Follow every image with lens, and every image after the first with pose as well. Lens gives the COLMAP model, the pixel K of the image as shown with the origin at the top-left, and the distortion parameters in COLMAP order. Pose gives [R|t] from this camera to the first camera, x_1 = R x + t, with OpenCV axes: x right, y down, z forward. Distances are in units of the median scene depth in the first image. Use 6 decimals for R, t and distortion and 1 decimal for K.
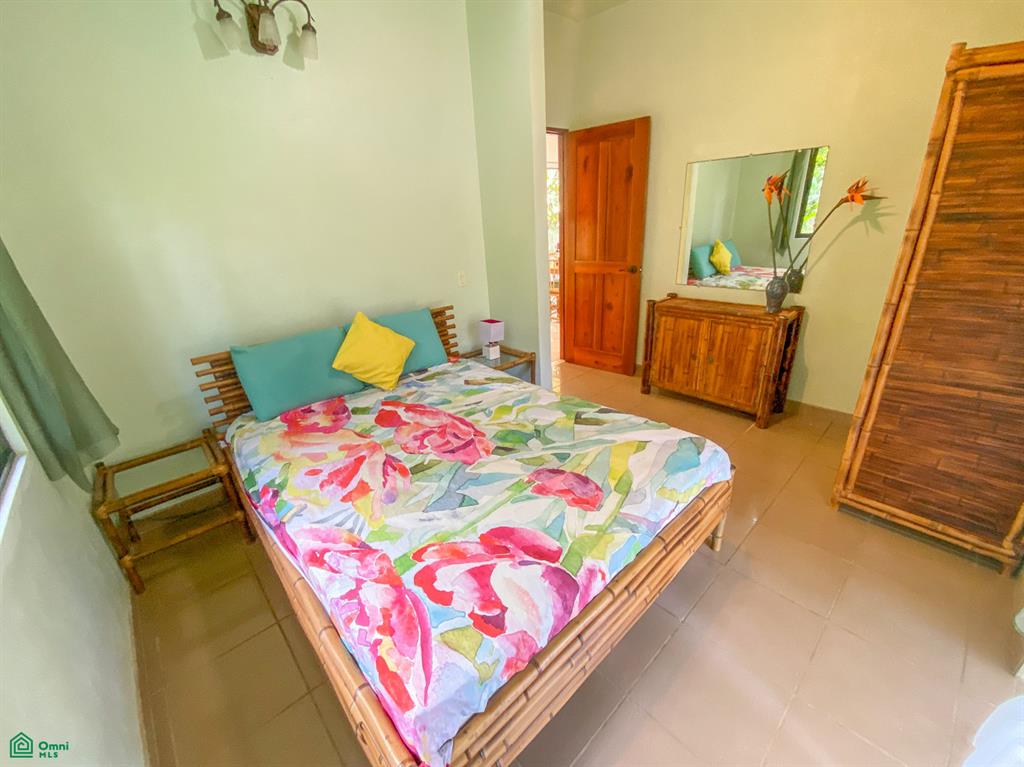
lens RADIAL K [[414.8, 0, 511.8], [0, 414.8, 385.5], [0, 0, 1]] dist [0.012394, -0.017572]
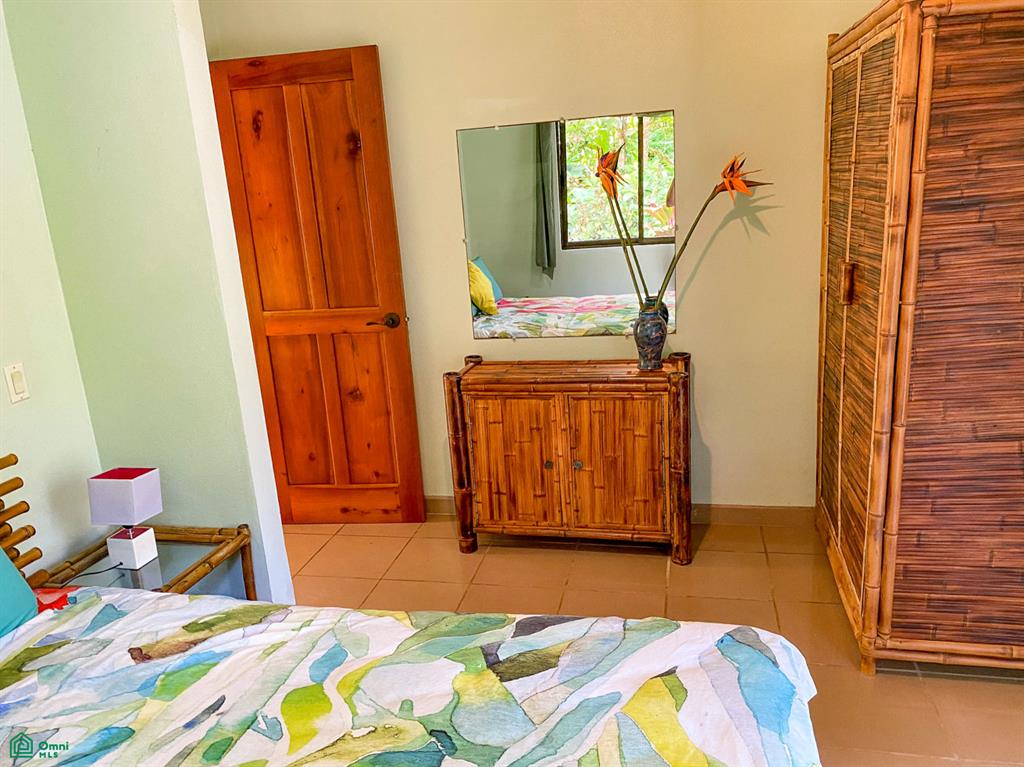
lens RADIAL K [[771.9, 0, 511.3], [0, 771.9, 396.7], [0, 0, 1]] dist [0.059202, -0.087612]
pose [[0.827411, -0.143103, 0.543058, -0.153994], [0.232574, 0.967485, -0.099408, -0.072234], [-0.511175, 0.208552, 0.833790, 0.181319]]
